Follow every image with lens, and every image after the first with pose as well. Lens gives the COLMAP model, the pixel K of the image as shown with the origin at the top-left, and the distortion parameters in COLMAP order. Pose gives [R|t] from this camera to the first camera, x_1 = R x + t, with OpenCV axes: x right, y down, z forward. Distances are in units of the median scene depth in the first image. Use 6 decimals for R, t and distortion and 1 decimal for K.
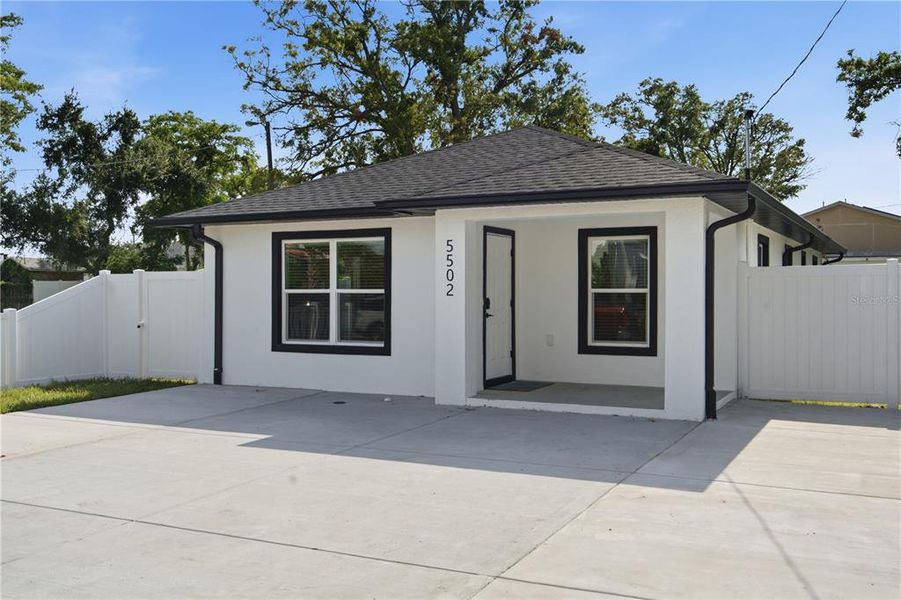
lens RADIAL K [[868.5, 0, 450.5], [0, 868.5, 300.0], [0, 0, 1]] dist [-0.014050, -0.019381]
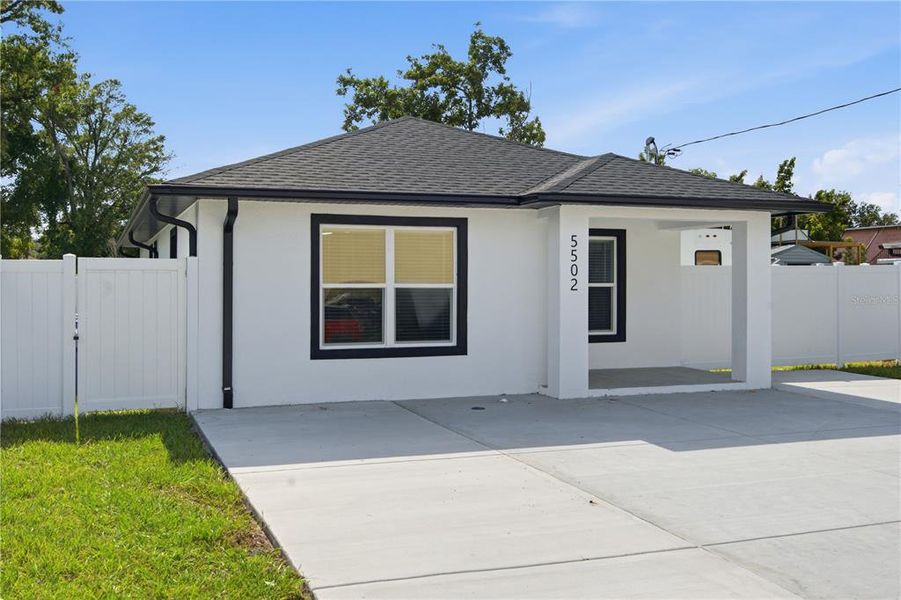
lens RADIAL K [[888.0, 0, 411.7], [0, 888.0, 296.4], [0, 0, 1]] dist [0.007097, -0.002832]
pose [[0.690923, -0.009947, 0.722860, -0.264397], [0.007695, 0.999950, 0.006404, -0.001766], [-0.722887, 0.001138, 0.690965, 0.125599]]
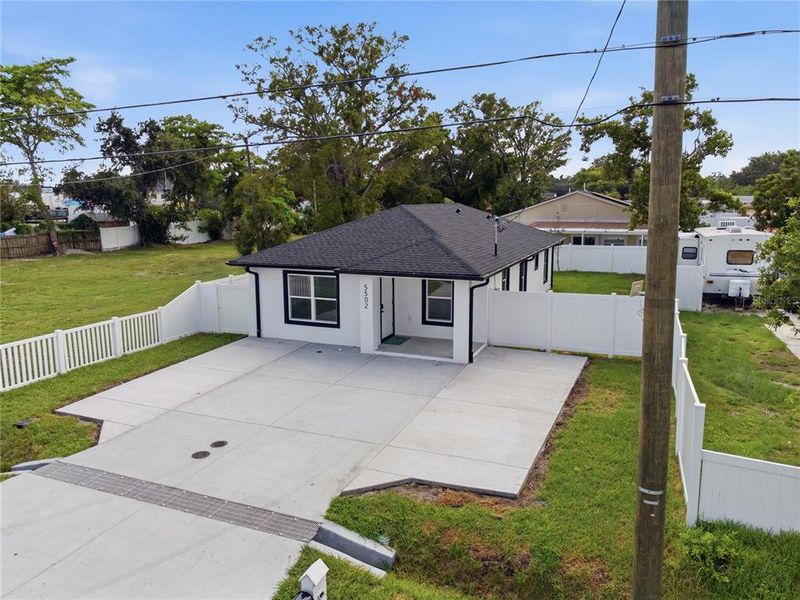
lens RADIAL K [[566.7, 0, 400.0], [0, 566.7, 300.0], [0, 0, 1]] dist [-0.002061, -0.002154]
pose [[0.996887, -0.019184, 0.076480, -0.007905], [0.006393, 0.986423, 0.164101, -0.083495], [-0.078589, -0.163101, 0.983474, -0.153875]]
